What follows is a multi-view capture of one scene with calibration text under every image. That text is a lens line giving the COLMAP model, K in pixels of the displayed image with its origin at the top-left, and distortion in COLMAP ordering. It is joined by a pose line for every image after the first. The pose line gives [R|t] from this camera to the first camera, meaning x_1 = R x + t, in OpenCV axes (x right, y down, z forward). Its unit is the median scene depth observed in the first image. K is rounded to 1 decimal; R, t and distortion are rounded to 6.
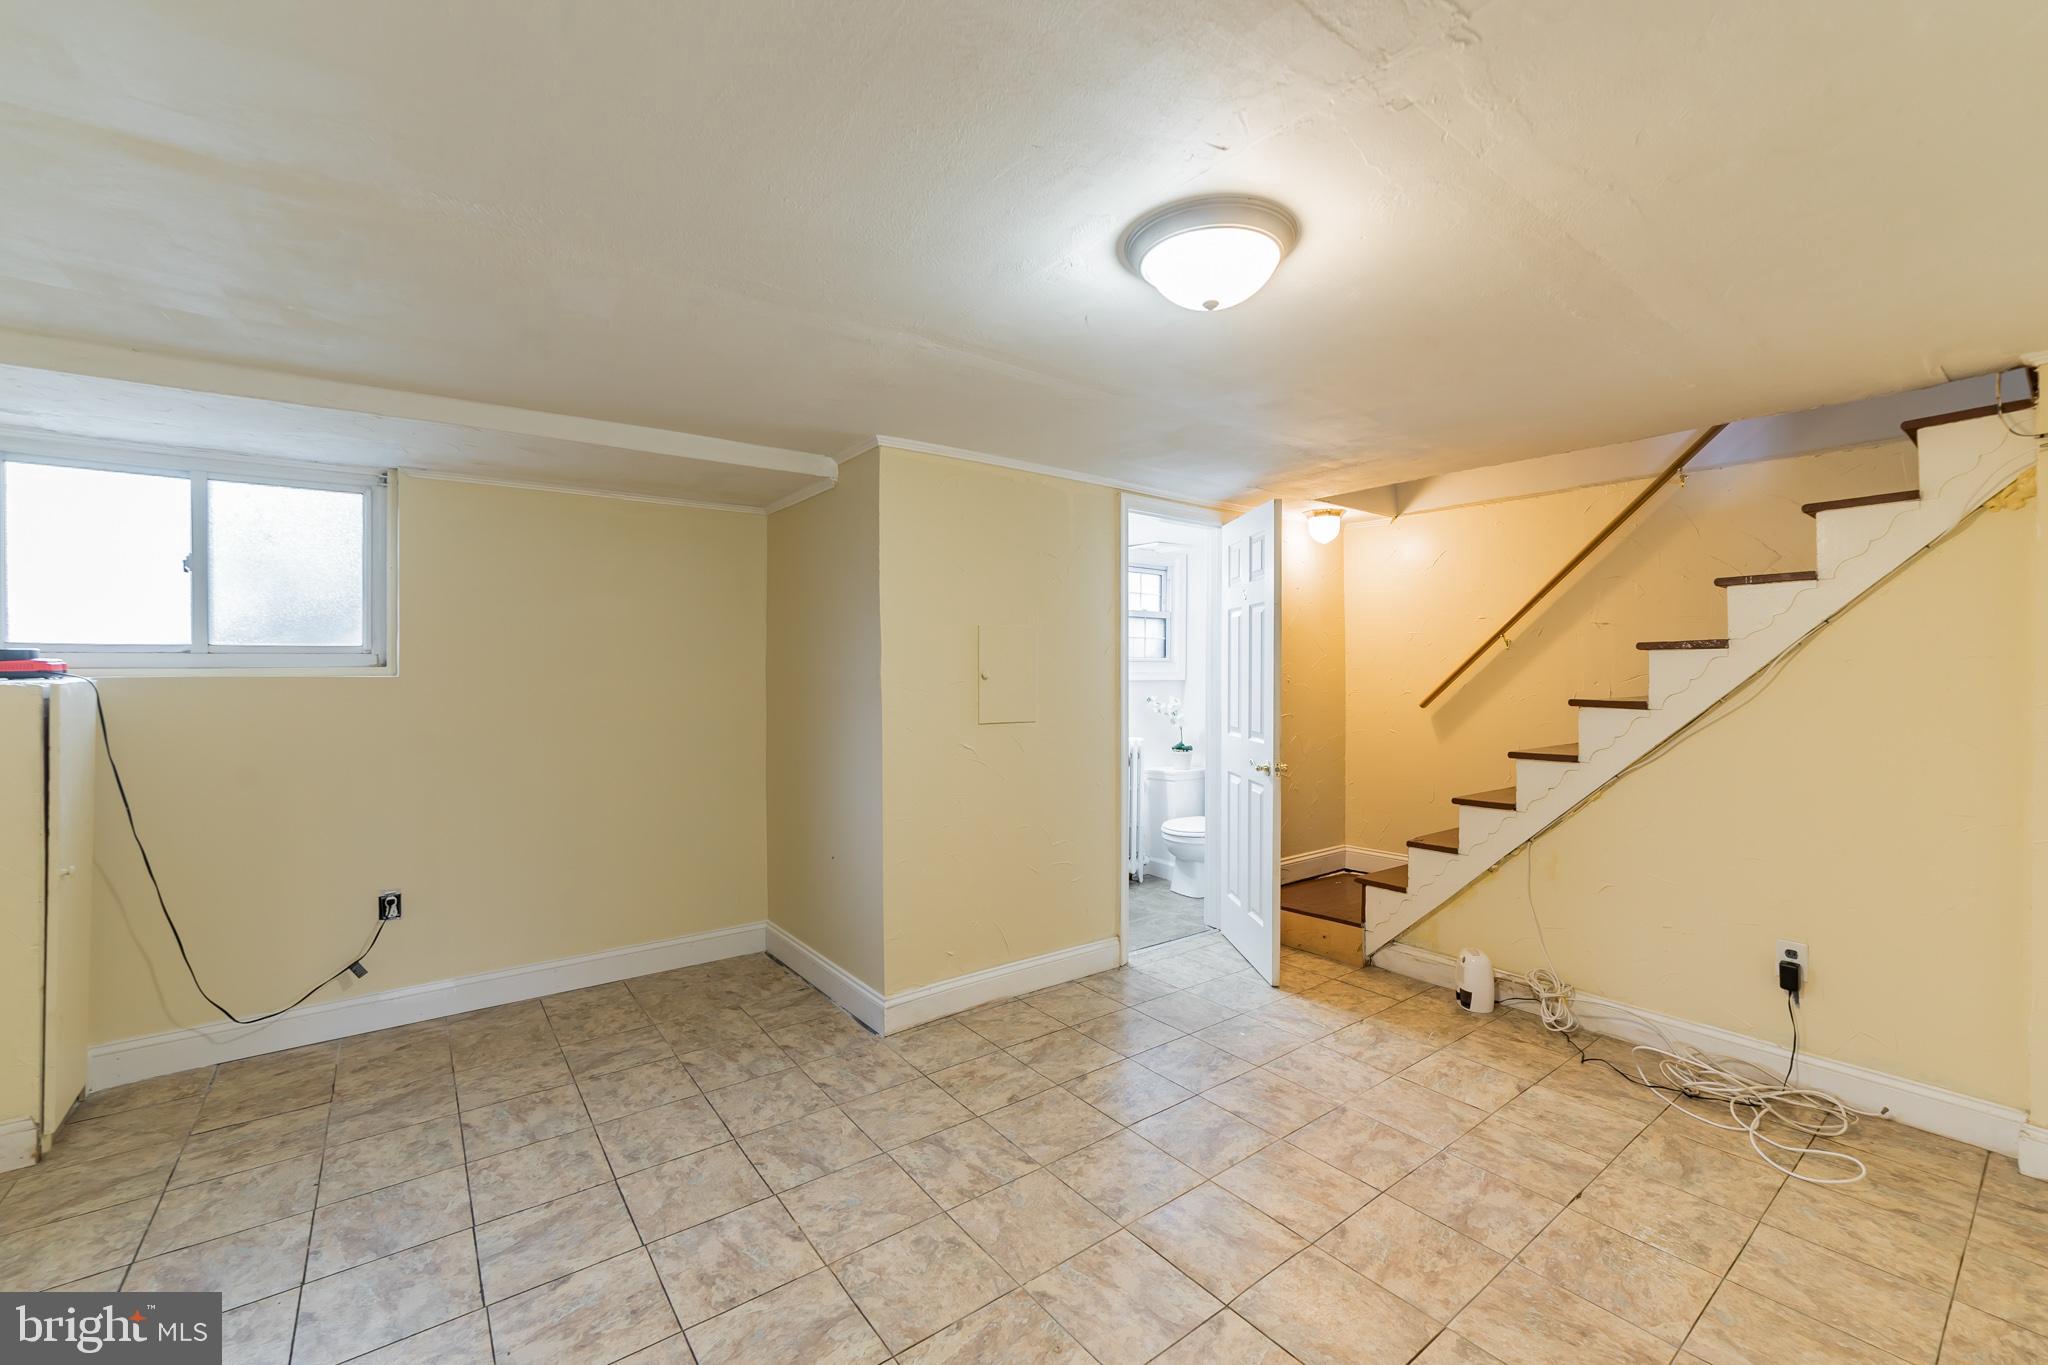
lens RADIAL K [[823.7, 0, 1022.5], [0, 823.7, 674.3], [0, 0, 1]] dist [-0.002267, 0.000685]
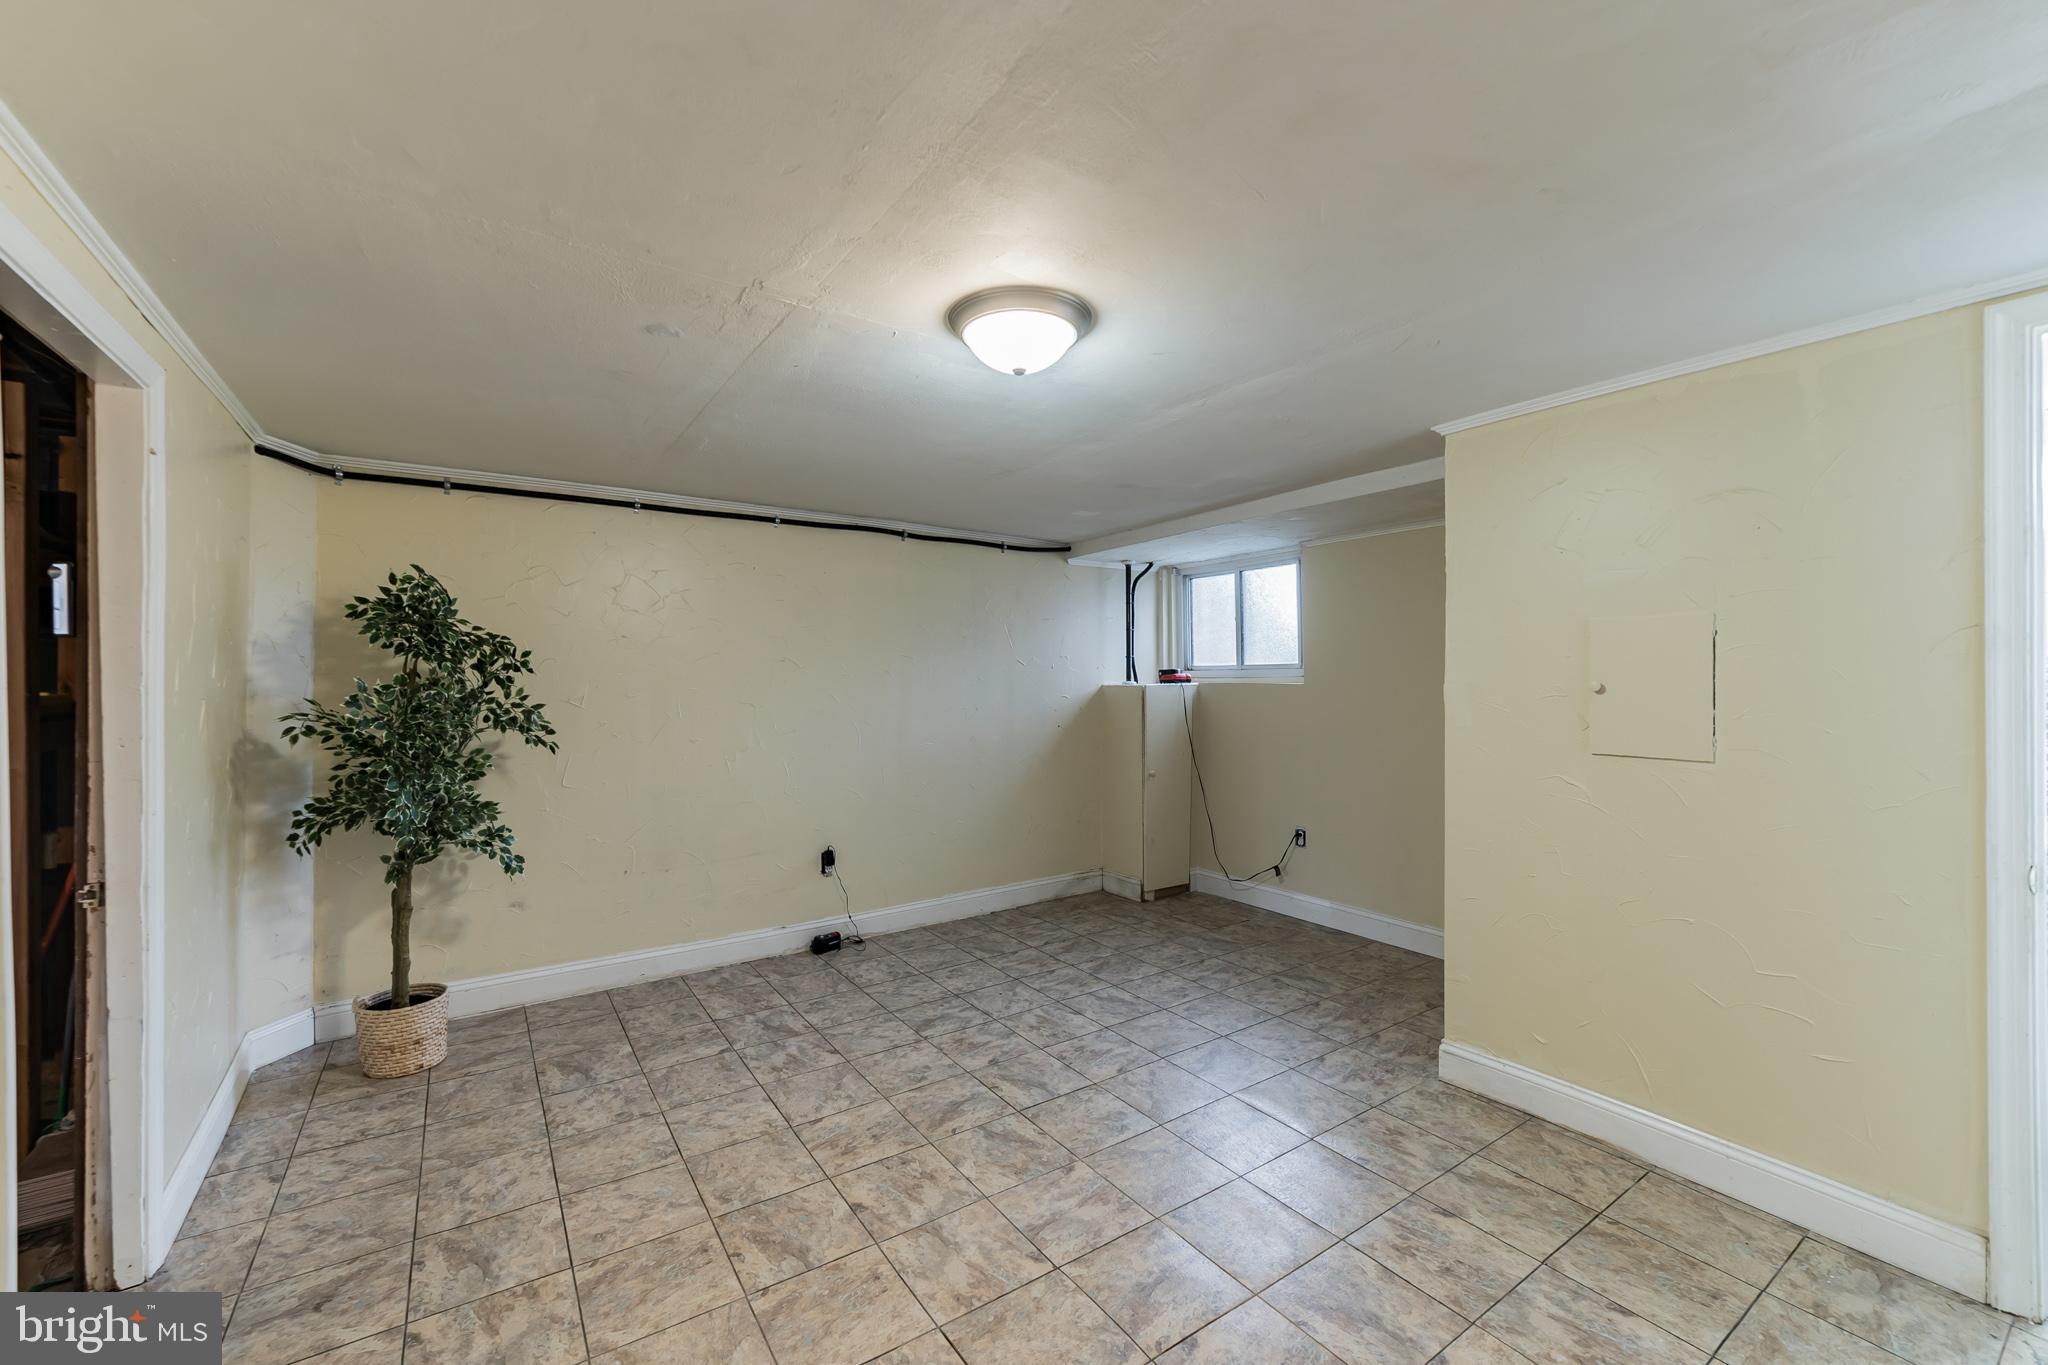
lens RADIAL K [[823.7, 0, 1023.1], [0, 823.7, 678.3], [0, 0, 1]] dist [-0.002267, 0.000685]
pose [[-0.039462, -0.001490, -0.999220, 0.822344], [-0.007753, 0.999969, -0.001185, -0.001268], [0.999191, 0.007700, -0.039473, 0.614507]]
